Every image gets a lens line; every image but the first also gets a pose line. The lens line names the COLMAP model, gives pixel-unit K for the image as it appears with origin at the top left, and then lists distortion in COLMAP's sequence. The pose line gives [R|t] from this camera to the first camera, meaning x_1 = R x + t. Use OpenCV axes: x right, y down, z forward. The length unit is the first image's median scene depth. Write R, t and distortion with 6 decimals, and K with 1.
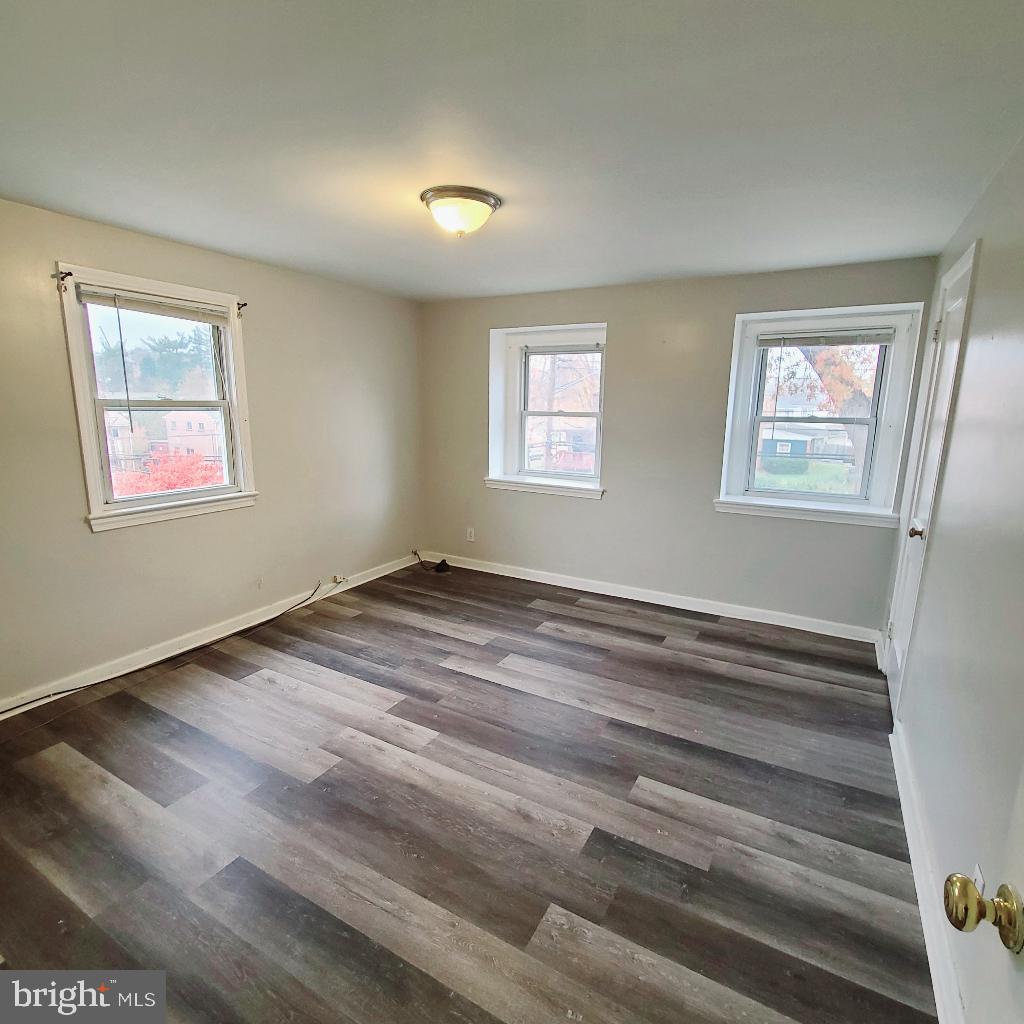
lens RADIAL K [[550.0, 0, 515.7], [0, 550.0, 513.9], [0, 0, 1]] dist [0.002806, -0.004724]
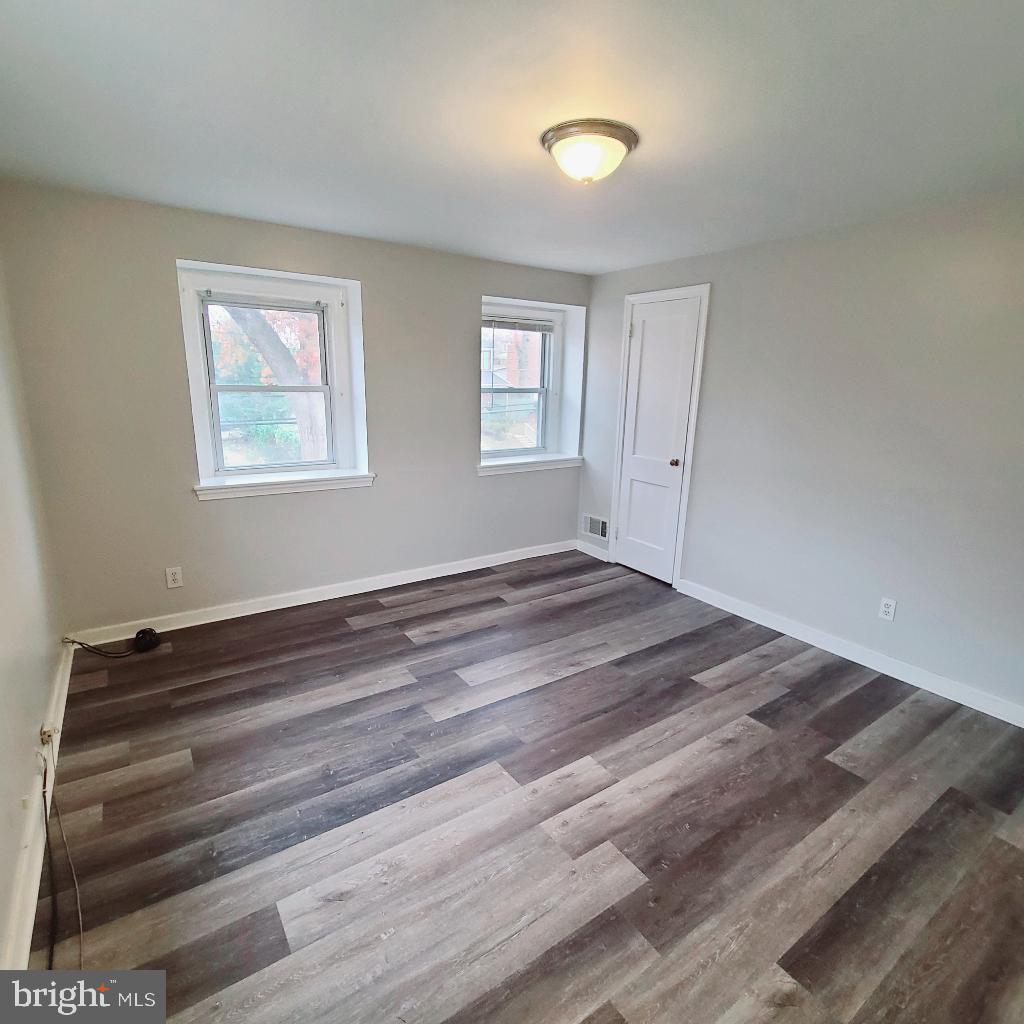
lens RADIAL K [[550.0, 0, 512.8], [0, 550.0, 511.7], [0, 0, 1]] dist [0.002806, -0.004724]
pose [[0.449757, -0.211449, 0.867760, -0.674709], [0.160354, 0.974902, 0.154445, -0.111193], [-0.878638, 0.069686, 0.472376, 0.501605]]
